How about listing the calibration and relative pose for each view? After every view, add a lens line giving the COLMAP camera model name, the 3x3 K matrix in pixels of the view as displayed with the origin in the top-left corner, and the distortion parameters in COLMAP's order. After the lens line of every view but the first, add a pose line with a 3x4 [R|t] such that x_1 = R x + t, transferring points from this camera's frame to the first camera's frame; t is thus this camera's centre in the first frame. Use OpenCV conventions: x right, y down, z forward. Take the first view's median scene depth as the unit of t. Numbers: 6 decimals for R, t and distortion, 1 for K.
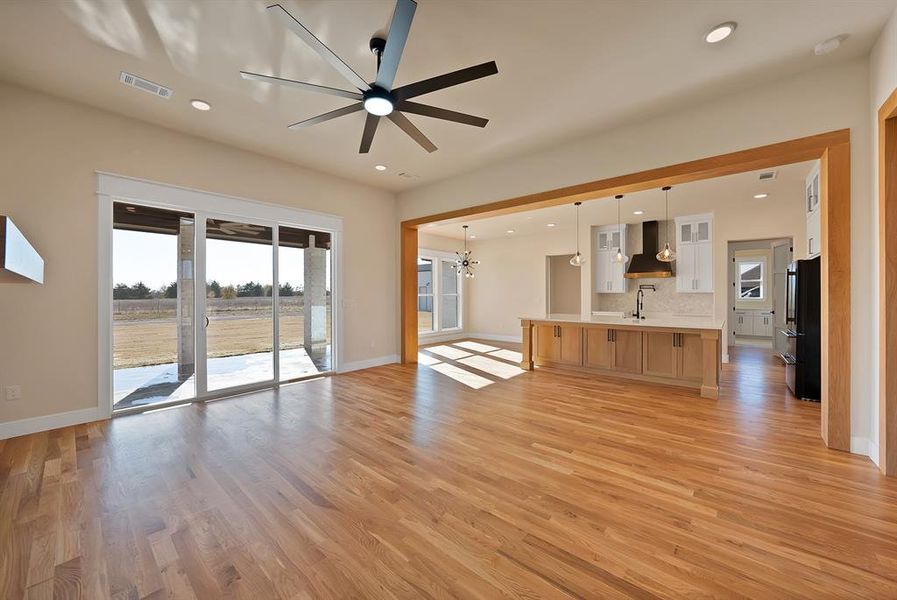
lens RADIAL K [[339.9, 0, 447.4], [0, 339.9, 296.1], [0, 0, 1]] dist [0.011865, -0.000032]
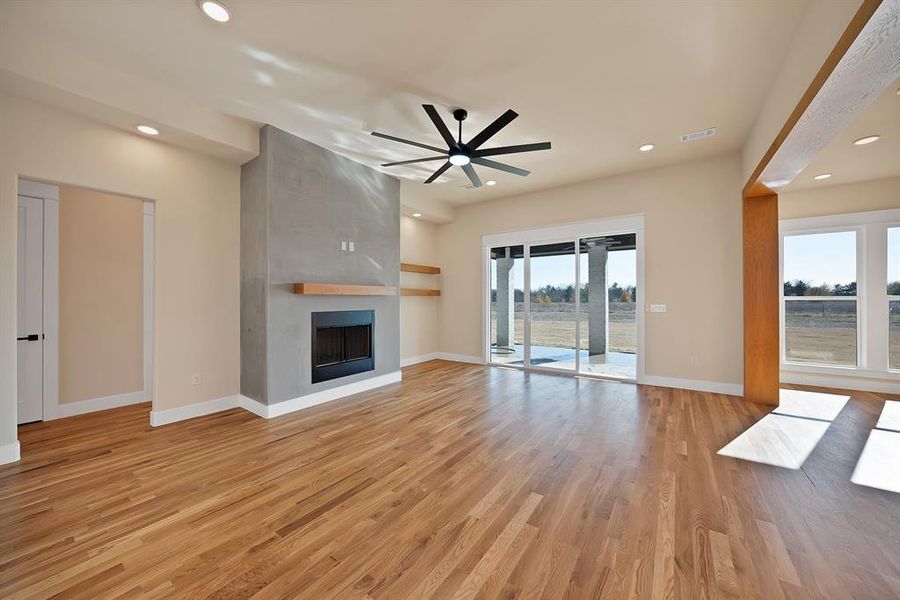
lens RADIAL K [[322.5, 0, 450.0], [0, 322.5, 300.0], [0, 0, 1]] dist [-0.015734, -0.000082]
pose [[0.100614, 0.003005, -0.994921, 0.489105], [0.002167, 0.999992, 0.003239, -0.004238], [0.994923, -0.002482, 0.100606, 0.376043]]
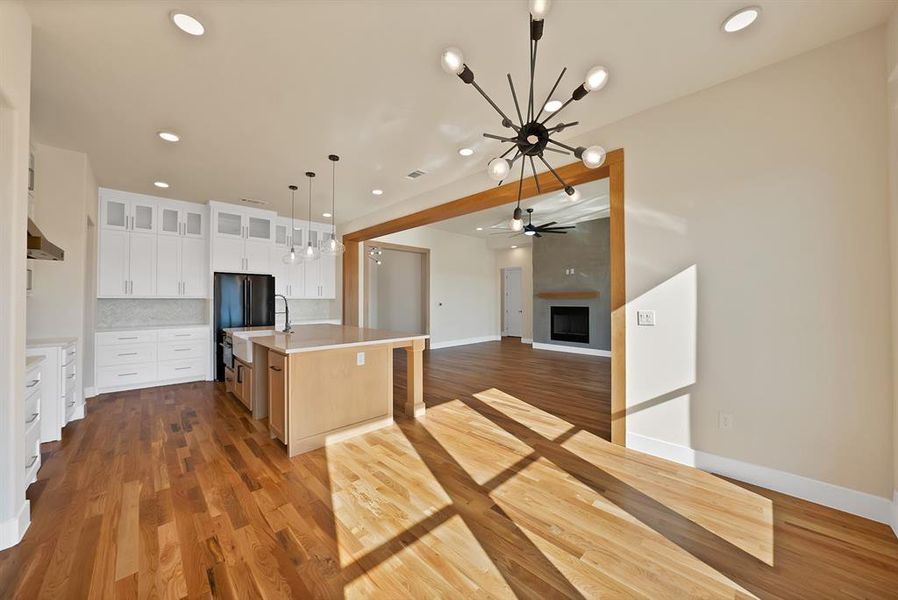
lens RADIAL K [[310.8, 0, 461.2], [0, 310.8, 299.6], [0, 0, 1]] dist [-0.020385, 0.000004]
pose [[-0.998530, 0.004613, 0.054014, 0.101497], [0.004382, 0.999981, -0.004384, -0.003227], [-0.054033, -0.004140, -0.998531, 1.620057]]
